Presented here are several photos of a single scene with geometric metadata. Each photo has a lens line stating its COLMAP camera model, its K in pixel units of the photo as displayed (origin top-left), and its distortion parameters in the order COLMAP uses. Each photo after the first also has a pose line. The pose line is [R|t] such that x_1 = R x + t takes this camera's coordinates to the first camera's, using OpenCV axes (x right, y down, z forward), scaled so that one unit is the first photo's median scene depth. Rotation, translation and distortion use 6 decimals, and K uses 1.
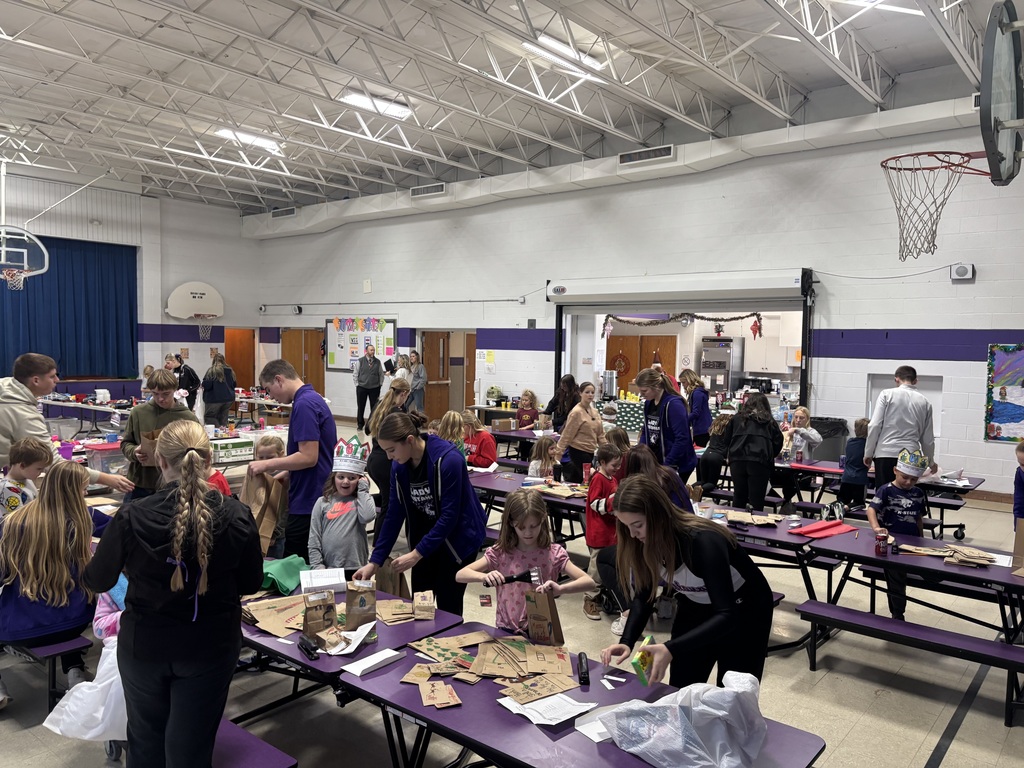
lens RADIAL K [[765.6, 0, 512.0], [0, 765.6, 384.0], [0, 0, 1]] dist [-0.003630, -0.001285]
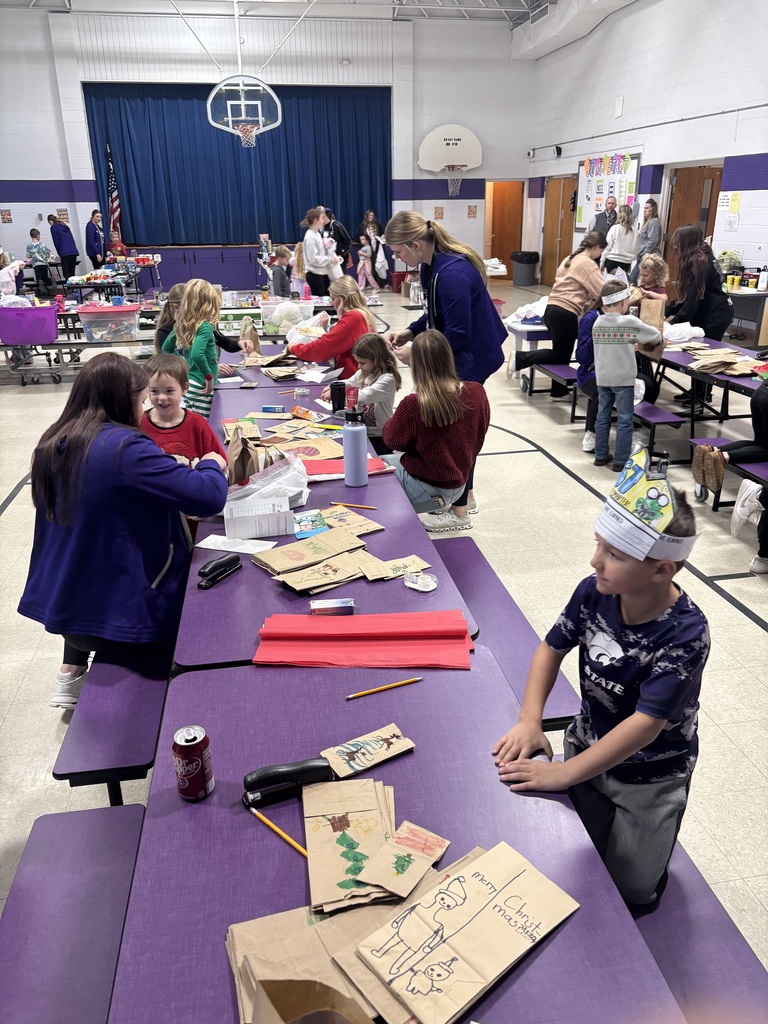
lens RADIAL K [[752.7, 0, 384.0], [0, 752.7, 512.0], [0, 0, 1]] dist [0.071911, -0.073432]
pose [[0.754531, 0.219005, -0.618643, 0.190543], [-0.009403, 0.946185, 0.323489, 0.005886], [0.656196, -0.238266, 0.715986, 0.232982]]
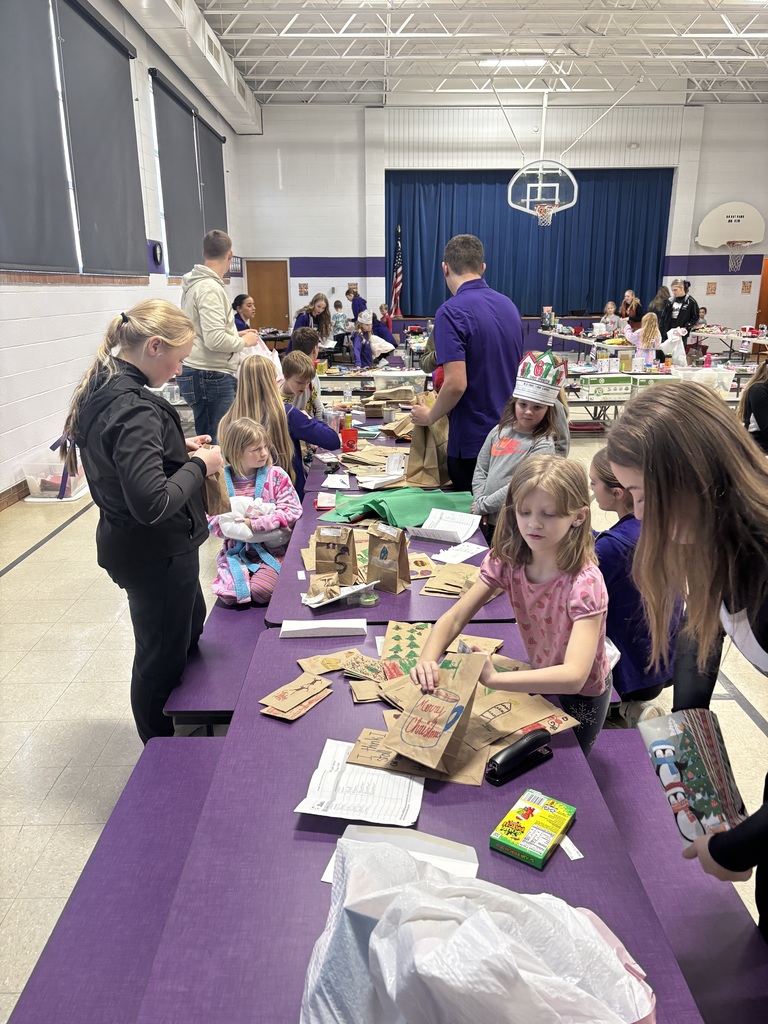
lens RADIAL K [[752.7, 0, 384.0], [0, 752.7, 512.0], [0, 0, 1]] dist [0.071911, -0.073432]
pose [[0.637401, 0.203687, -0.743122, 0.064712], [-0.027738, 0.969868, 0.242045, 0.011232], [0.770032, -0.133667, 0.623846, 0.097451]]
